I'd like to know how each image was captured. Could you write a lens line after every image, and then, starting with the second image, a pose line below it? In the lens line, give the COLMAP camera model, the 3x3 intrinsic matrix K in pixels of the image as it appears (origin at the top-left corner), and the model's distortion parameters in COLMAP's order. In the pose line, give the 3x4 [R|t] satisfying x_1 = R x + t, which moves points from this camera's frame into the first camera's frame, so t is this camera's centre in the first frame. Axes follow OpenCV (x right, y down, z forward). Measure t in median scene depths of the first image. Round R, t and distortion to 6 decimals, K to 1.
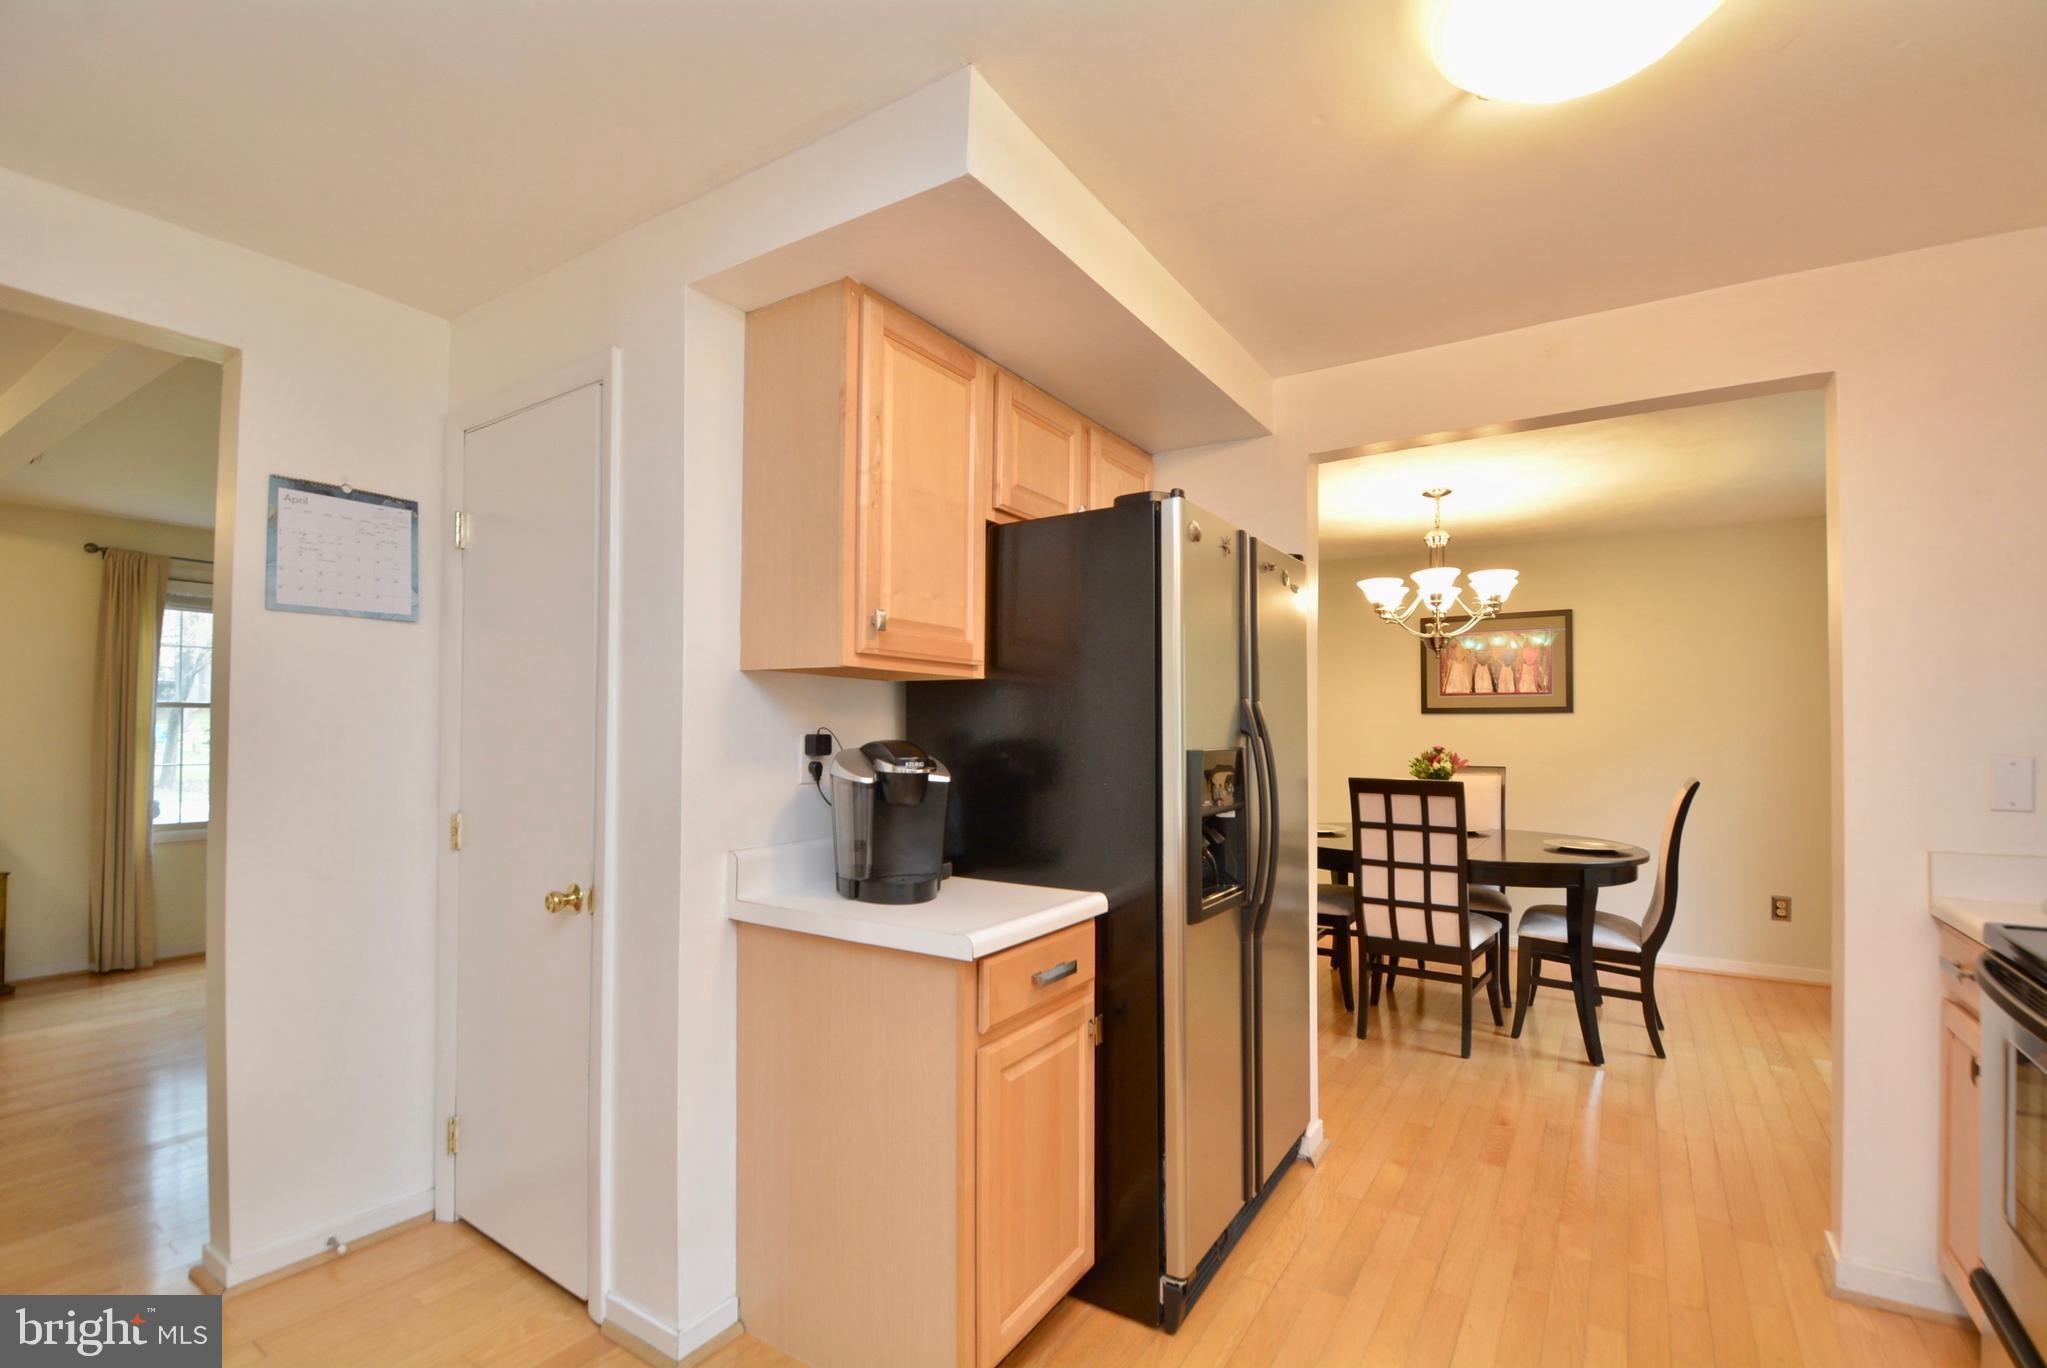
lens RADIAL K [[894.4, 0, 1046.5], [0, 894.4, 710.3], [0, 0, 1]] dist [0.017979, -0.023860]
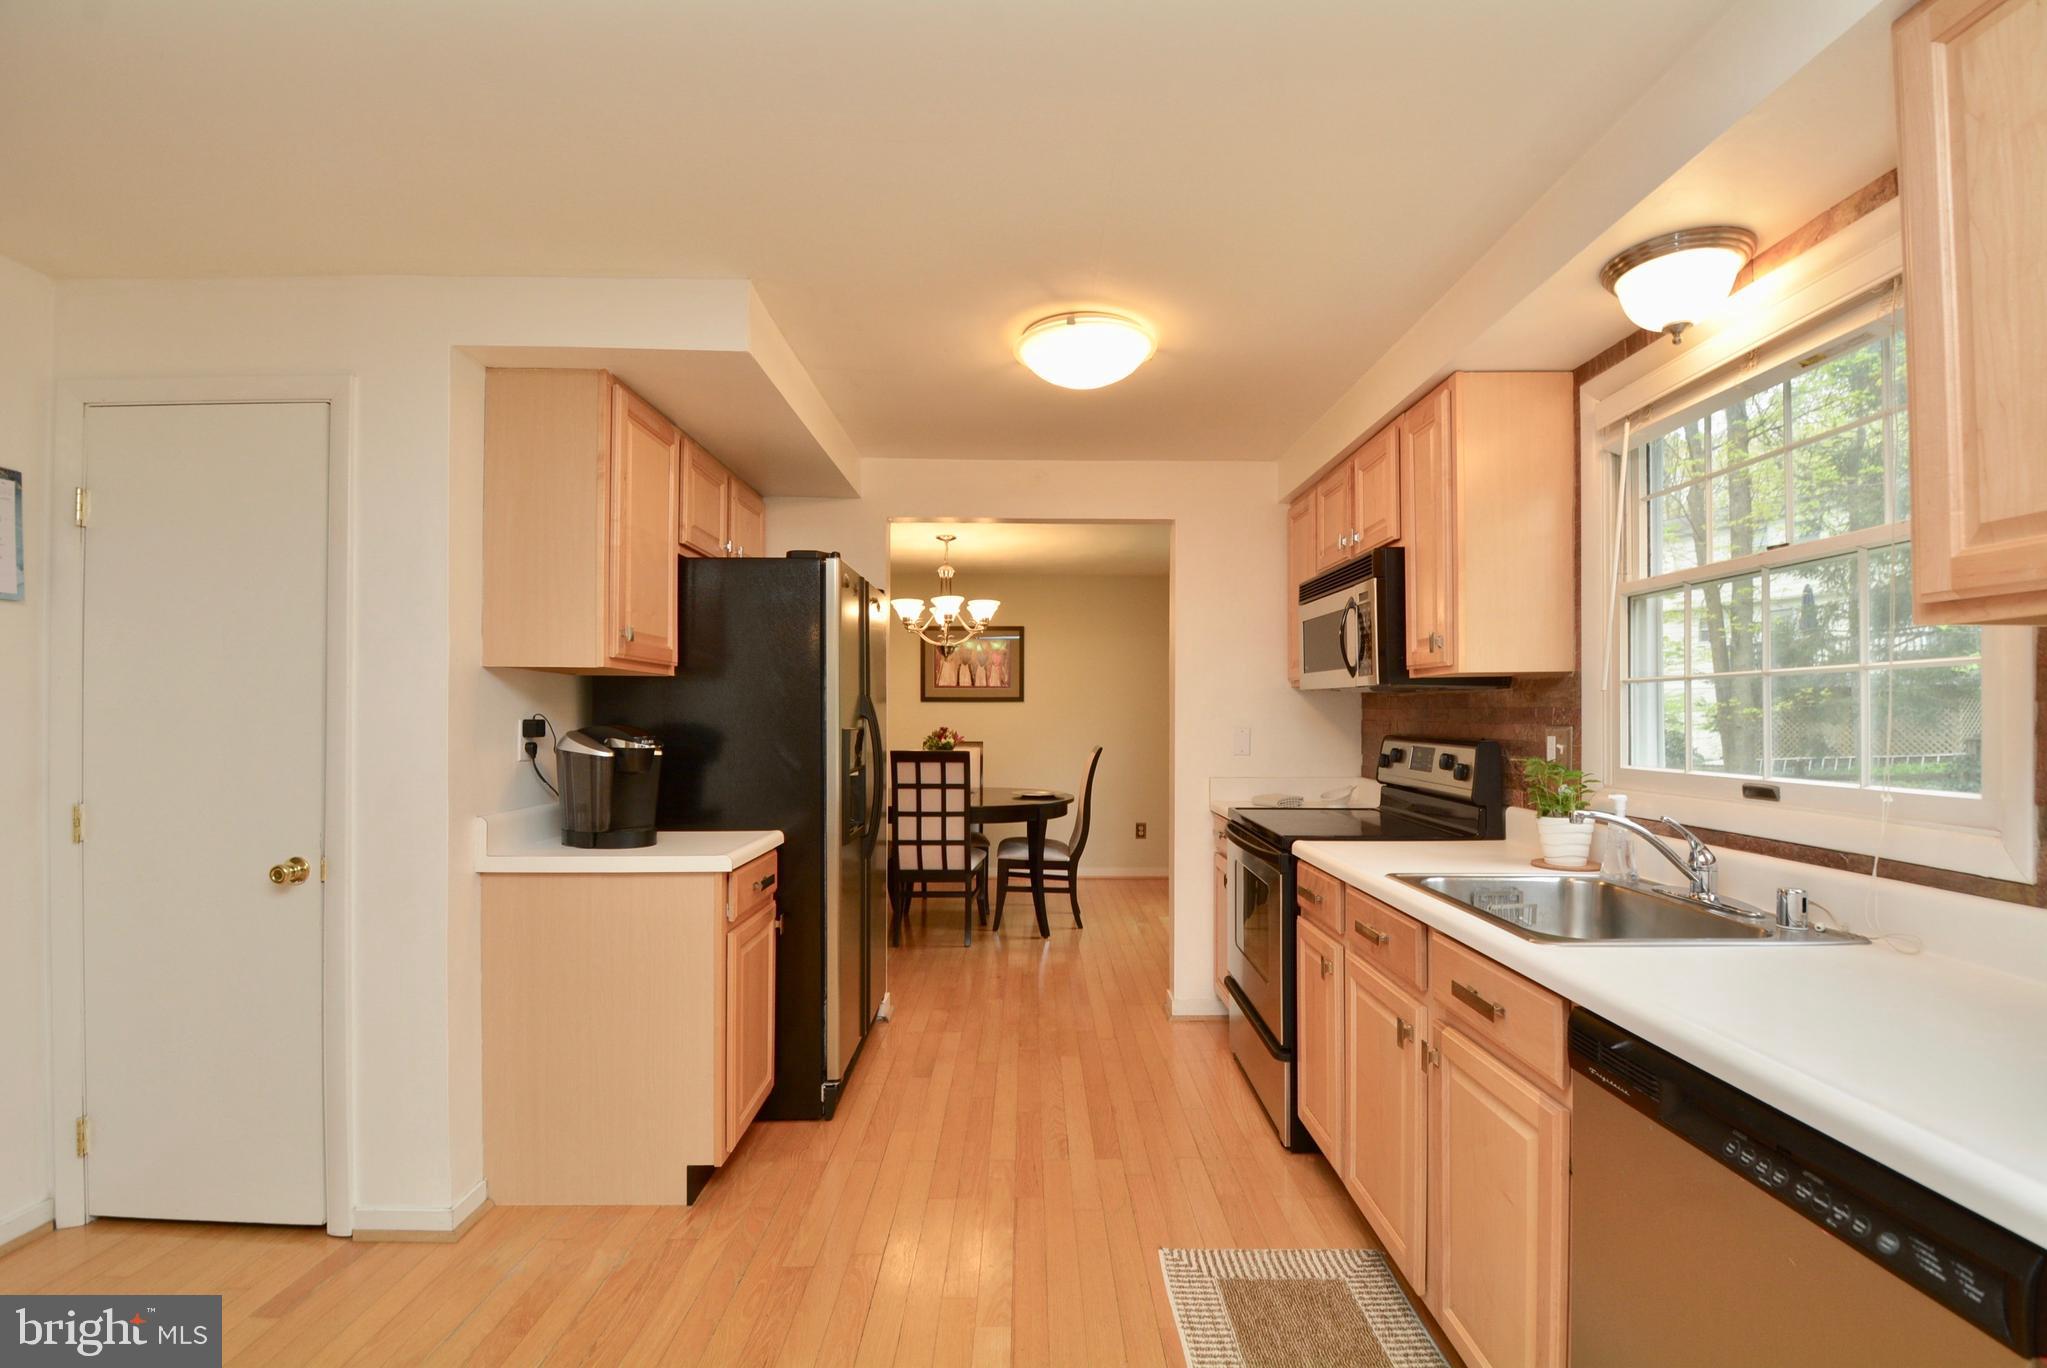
lens RADIAL K [[894.4, 0, 1046.5], [0, 894.4, 710.3], [0, 0, 1]] dist [0.017979, -0.023860]
pose [[0.831826, 0.000469, 0.555037, -0.210460], [-0.010250, 0.999842, 0.014518, -0.006148], [-0.554942, -0.017766, 0.831699, -0.231692]]
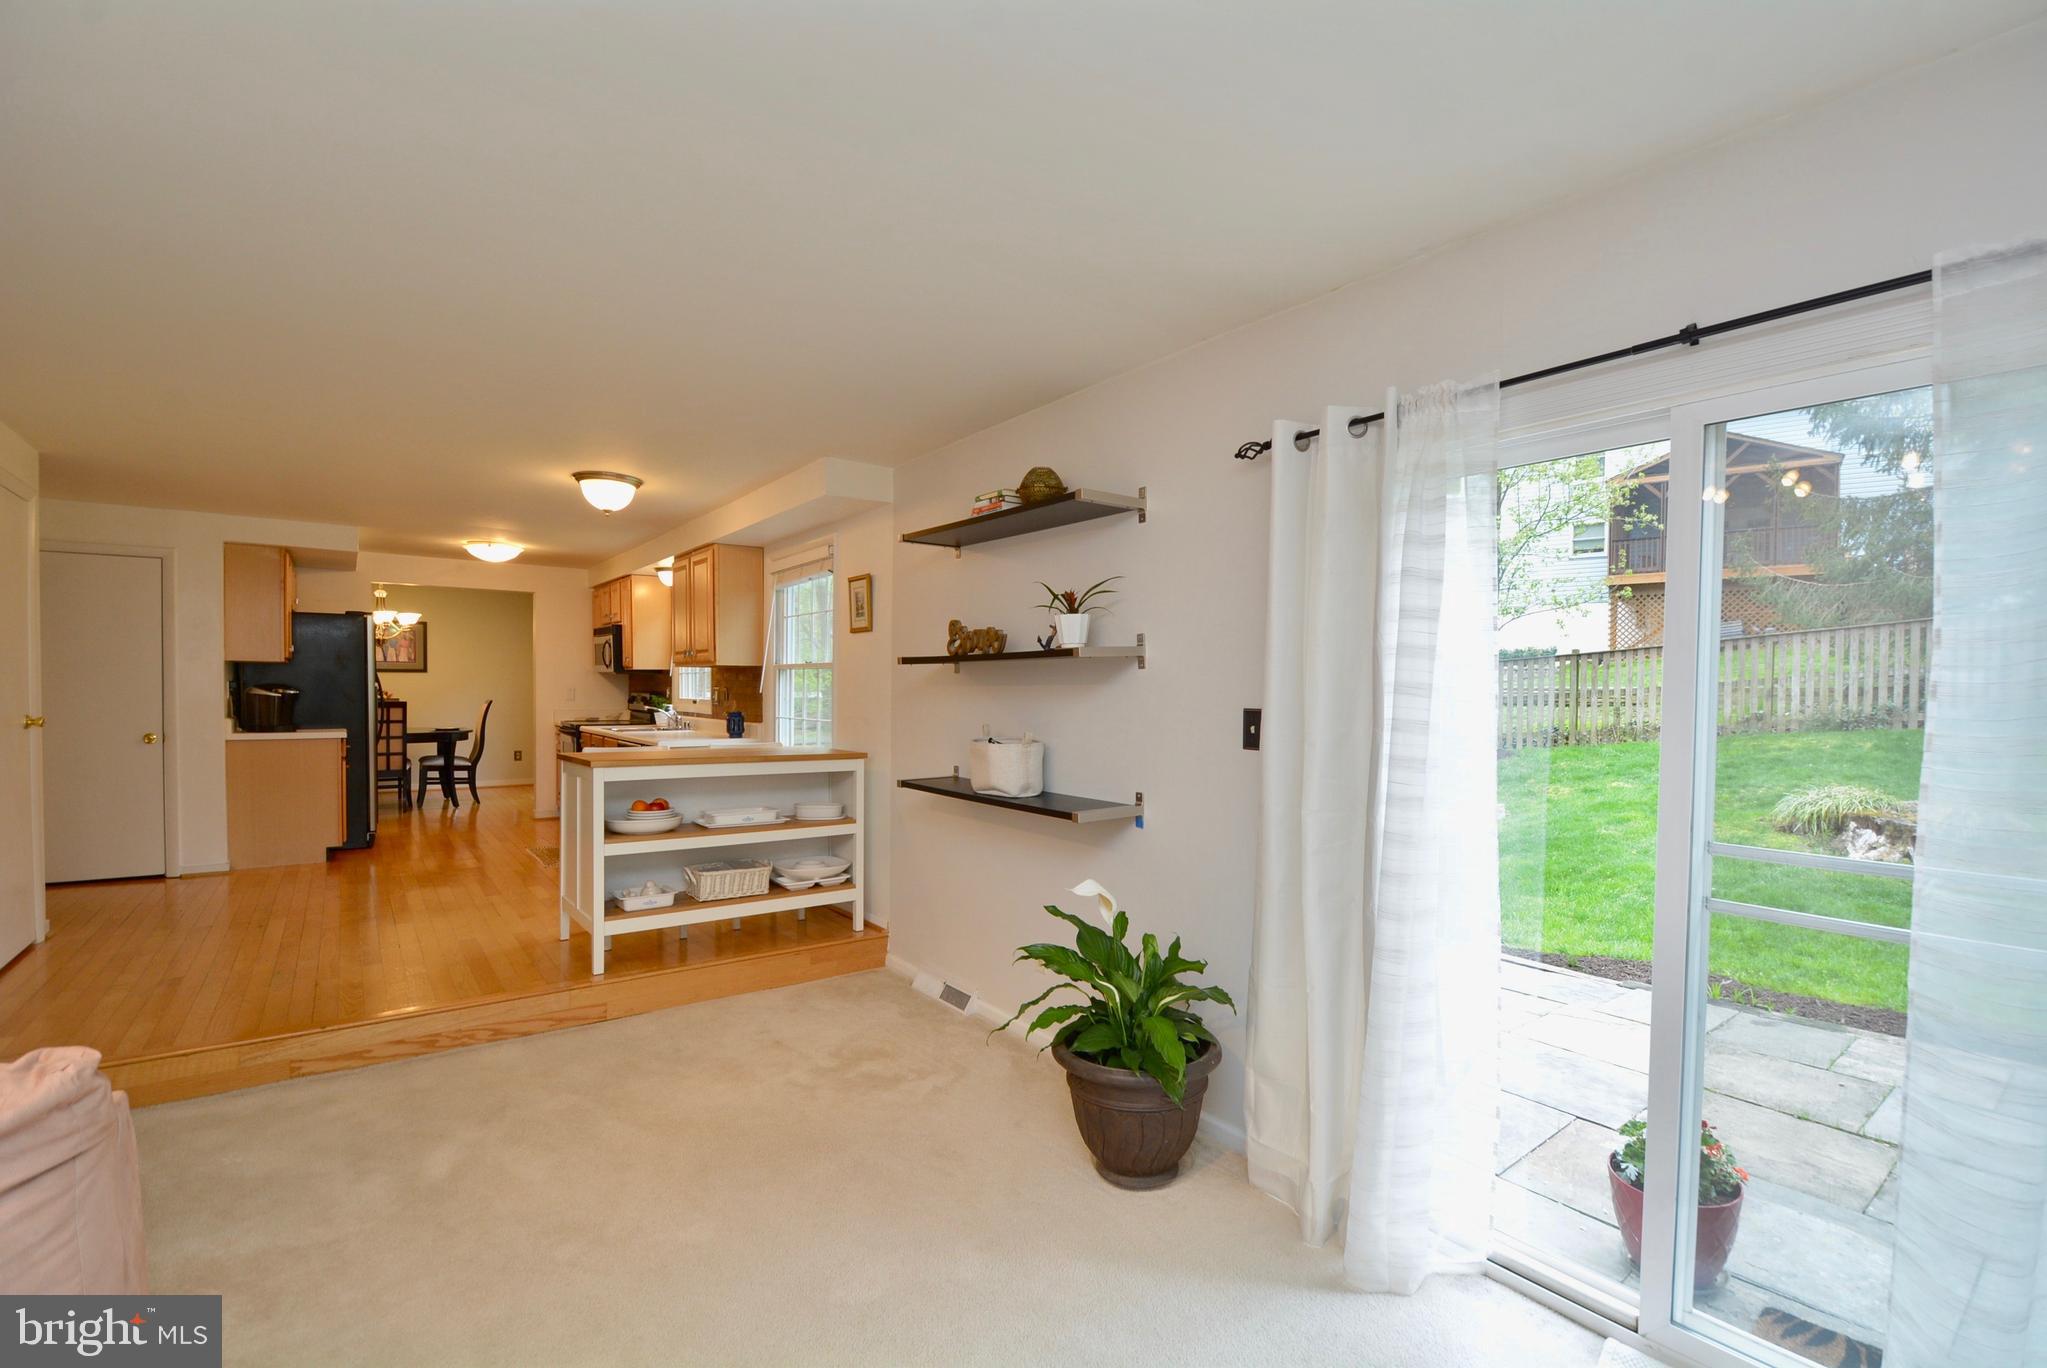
lens RADIAL K [[894.6, 0, 1045.9], [0, 894.6, 699.7], [0, 0, 1]] dist [0.000435, -0.013276]
pose [[0.333383, -0.013327, 0.942697, -1.252448], [-0.027309, 0.999344, 0.023786, -0.032184], [-0.942396, -0.033674, 0.332800, -1.468909]]
